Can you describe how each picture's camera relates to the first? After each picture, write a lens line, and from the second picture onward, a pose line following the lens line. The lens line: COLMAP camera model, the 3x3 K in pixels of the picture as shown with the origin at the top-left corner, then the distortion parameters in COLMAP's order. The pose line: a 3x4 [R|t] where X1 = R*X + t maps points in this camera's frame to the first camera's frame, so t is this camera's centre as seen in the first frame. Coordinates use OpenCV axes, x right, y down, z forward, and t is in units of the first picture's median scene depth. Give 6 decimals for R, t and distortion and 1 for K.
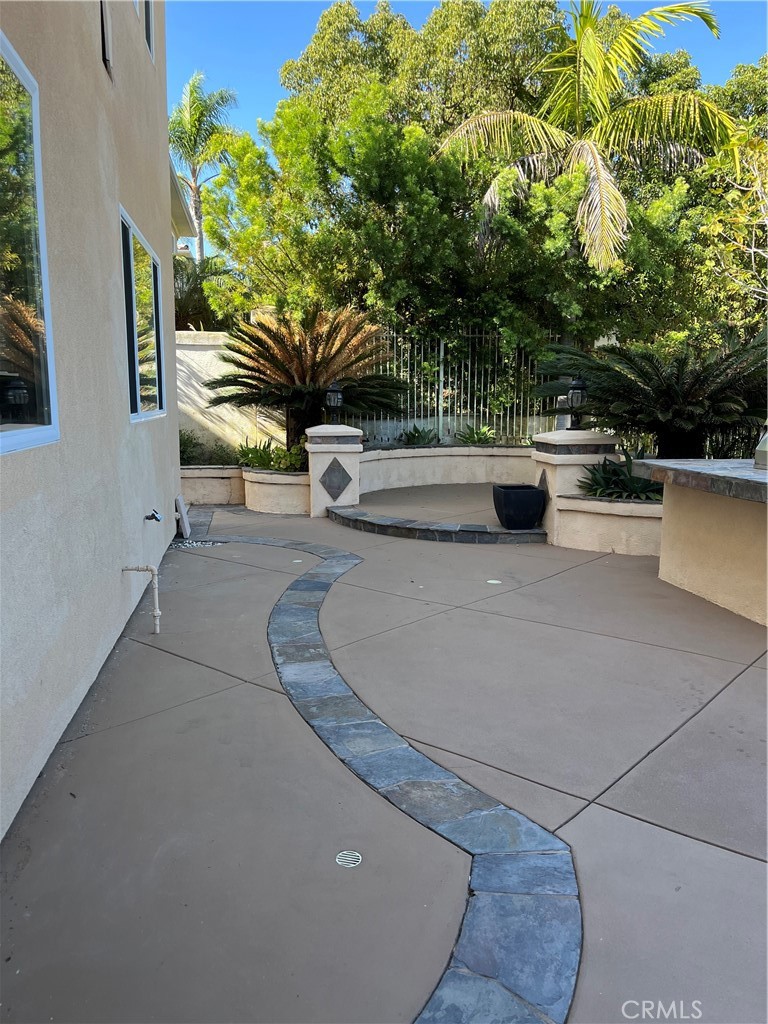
lens RADIAL K [[780.1, 0, 384.0], [0, 780.1, 512.0], [0, 0, 1]] dist [0.062601, -0.068321]
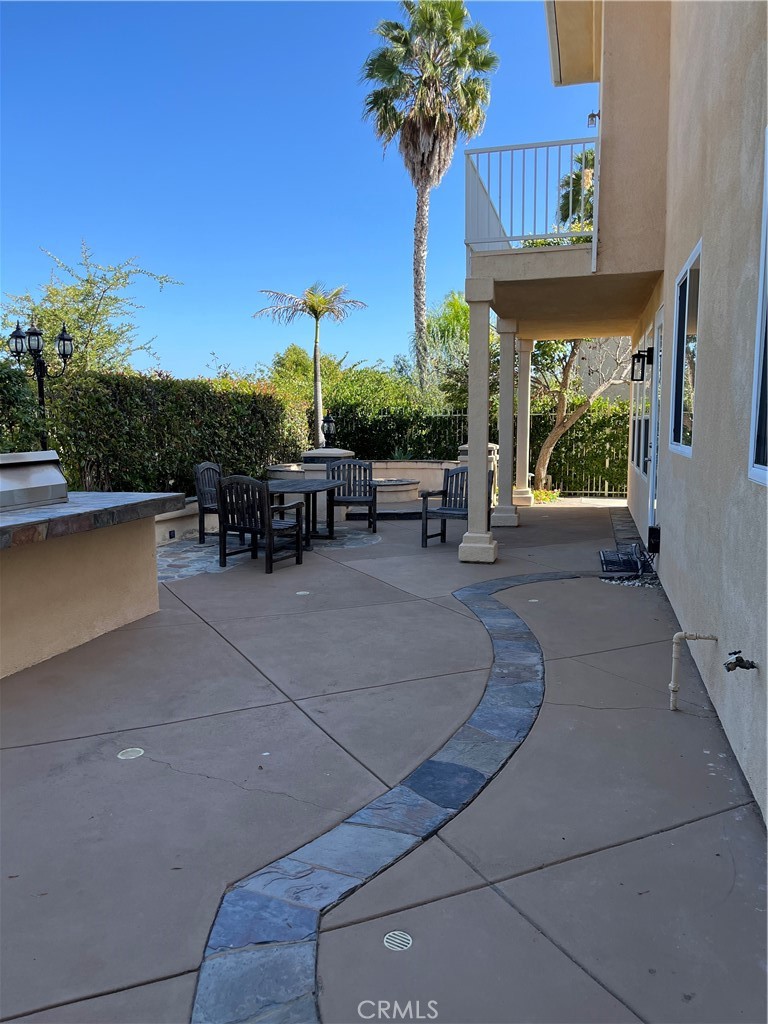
lens RADIAL K [[780.1, 0, 384.0], [0, 780.1, 512.0], [0, 0, 1]] dist [0.062601, -0.068321]
pose [[-0.913115, -0.051450, 0.404443, -0.355707], [0.059441, 0.964606, 0.256908, -0.308350], [-0.403346, 0.258627, -0.877738, 1.922733]]
